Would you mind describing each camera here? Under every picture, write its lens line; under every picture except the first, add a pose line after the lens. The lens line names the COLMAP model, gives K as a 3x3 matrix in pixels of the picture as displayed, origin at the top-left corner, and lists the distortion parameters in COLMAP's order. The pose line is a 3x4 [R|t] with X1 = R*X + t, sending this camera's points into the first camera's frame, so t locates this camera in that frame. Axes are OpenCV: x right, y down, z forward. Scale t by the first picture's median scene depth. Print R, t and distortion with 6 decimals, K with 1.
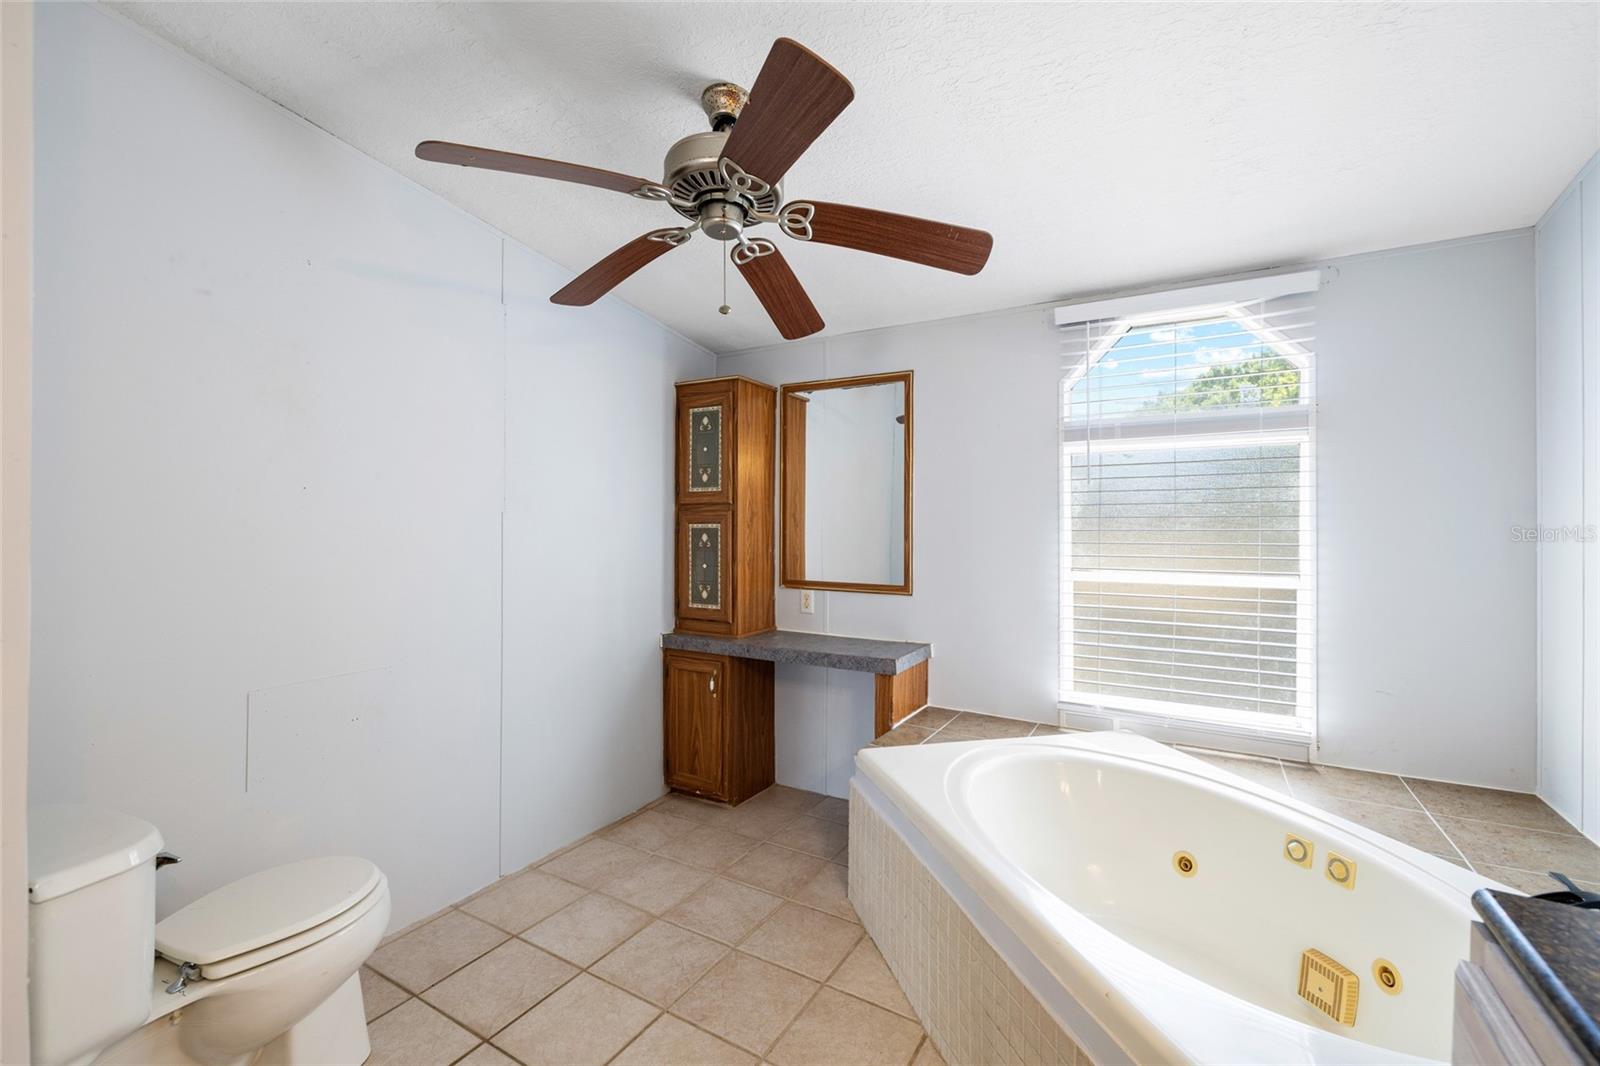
lens RADIAL K [[682.3, 0, 789.7], [0, 682.3, 525.8], [0, 0, 1]] dist [0.003013, -0.001203]
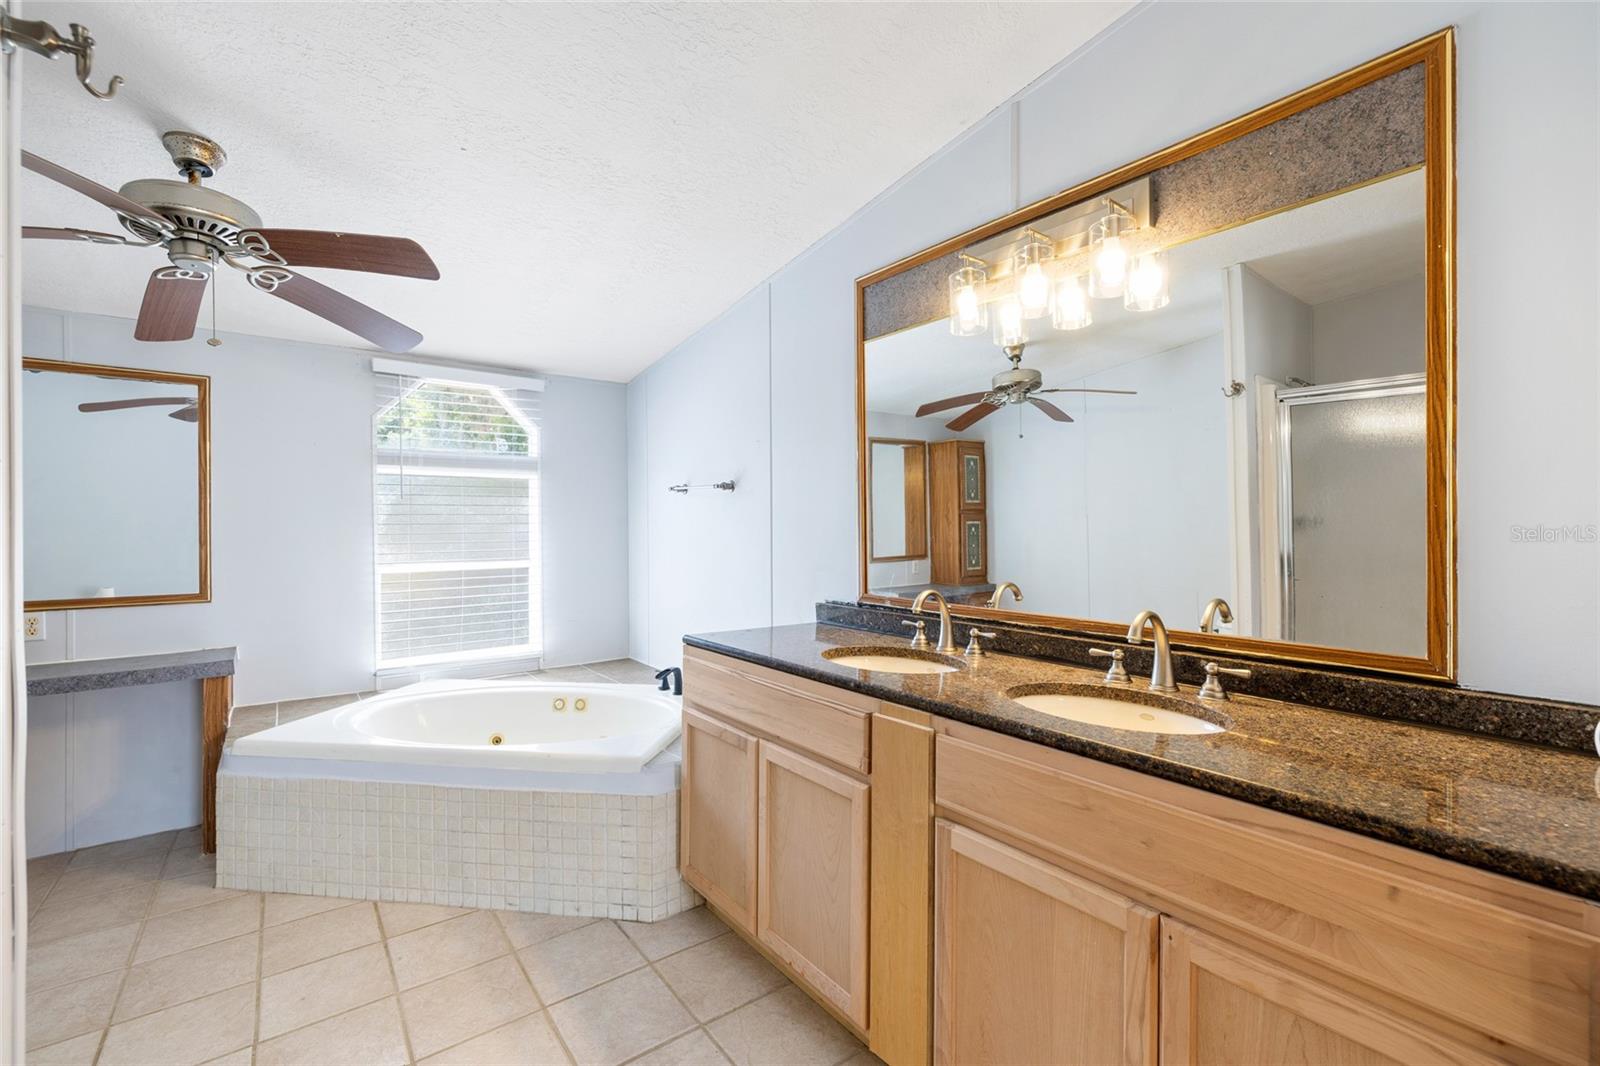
lens RADIAL K [[682.3, 0, 805.5], [0, 682.3, 530.5], [0, 0, 1]] dist [0.003013, -0.001203]
pose [[0.366654, -0.010316, 0.930300, -0.504072], [0.008084, 0.999936, 0.007902, -0.003696], [-0.930322, 0.004623, 0.366714, -0.208379]]
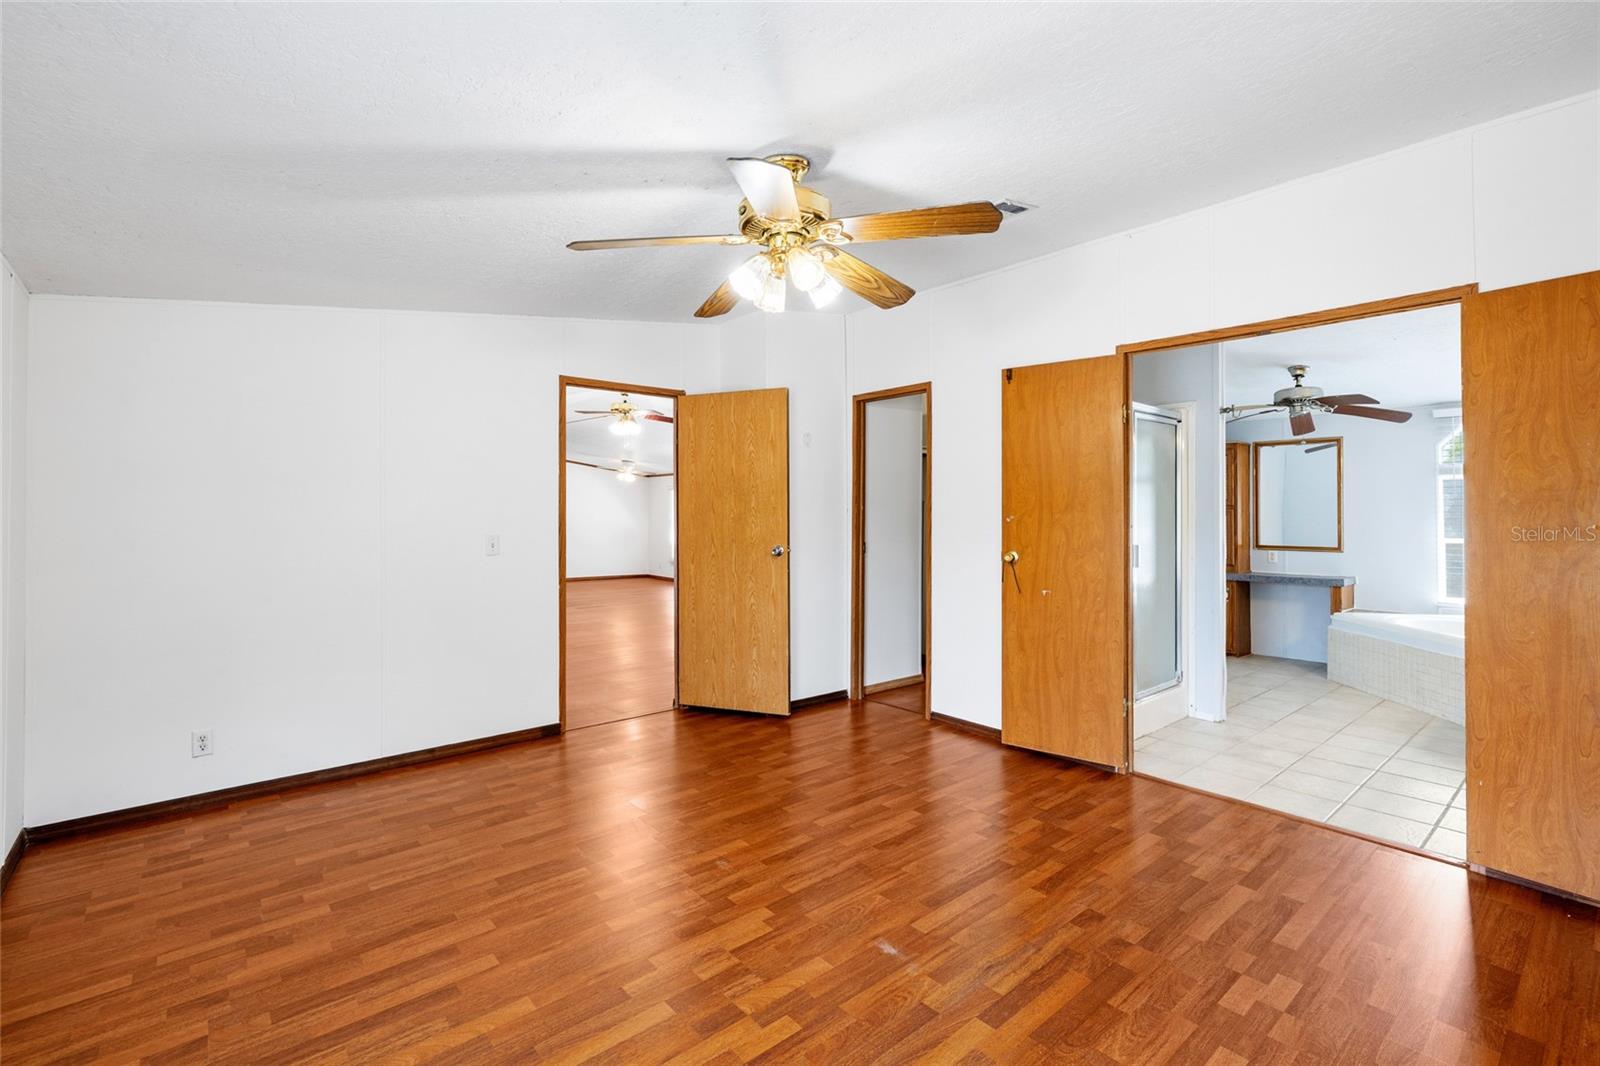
lens RADIAL K [[713.7, 0, 790.8], [0, 713.7, 506.8], [0, 0, 1]] dist [-0.009598, 0.000700]
pose [[0.944236, -0.005161, -0.329230, -0.752360], [-0.000737, 0.999842, -0.017788, 0.011297], [0.329270, 0.017039, 0.944082, -1.680718]]
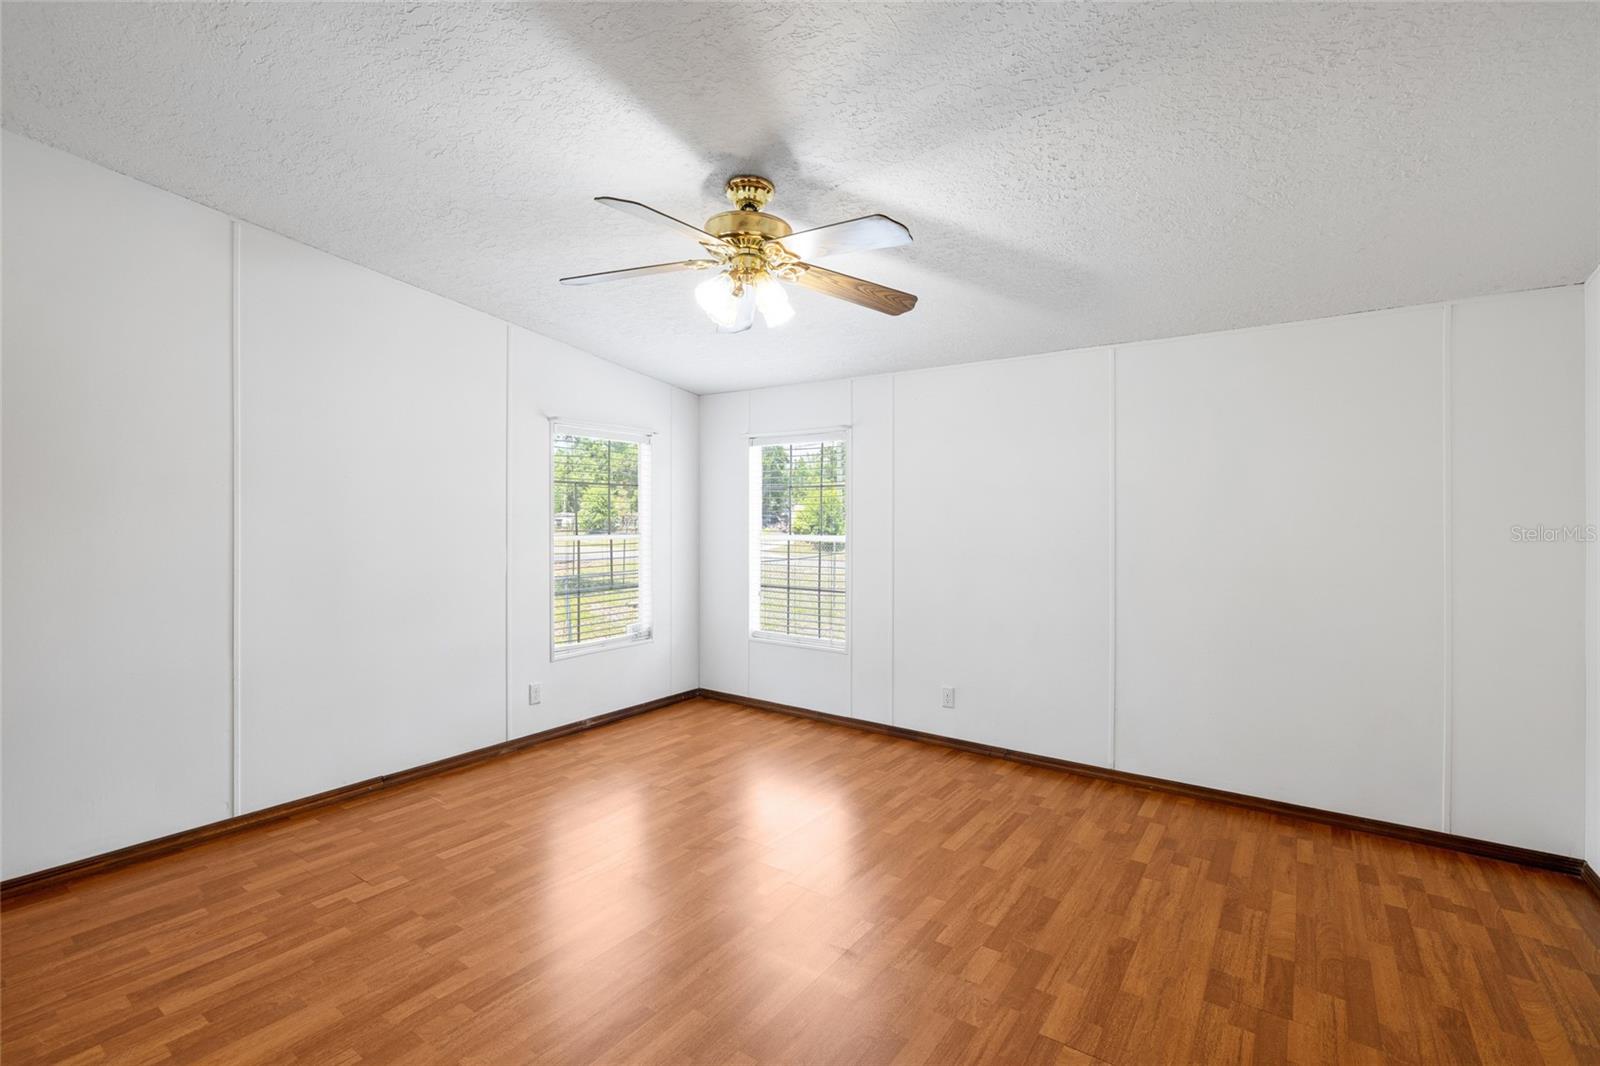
lens RADIAL K [[713.7, 0, 803.4], [0, 713.7, 511.1], [0, 0, 1]] dist [-0.009598, 0.000700]
pose [[-0.997333, -0.002402, 0.072945, -1.190911], [-0.002732, 0.999986, -0.004426, -0.004706], [-0.072933, -0.004614, -0.997326, 0.083054]]
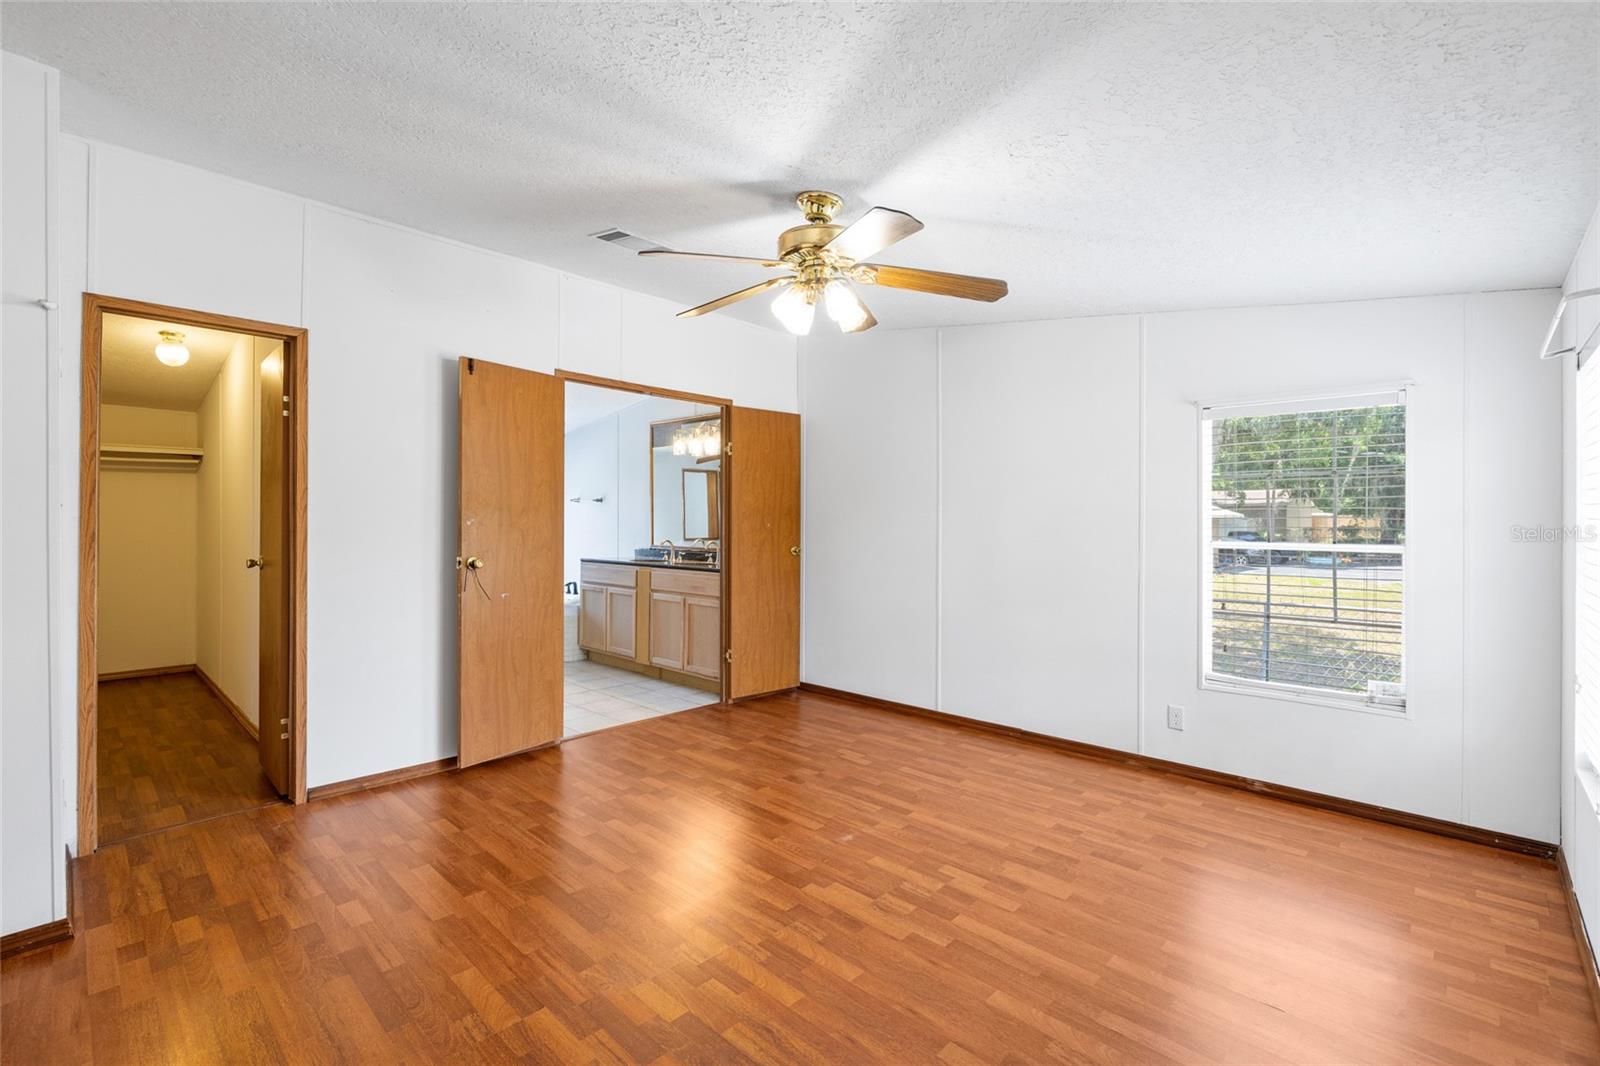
lens RADIAL K [[713.7, 0, 799.6], [0, 713.7, 523.9], [0, 0, 1]] dist [-0.009598, 0.000700]
pose [[0.220055, -0.002058, 0.975485, -2.017622], [-0.001302, 0.999996, 0.002404, 0.009671], [-0.975487, -0.001799, 0.220052, -1.038622]]
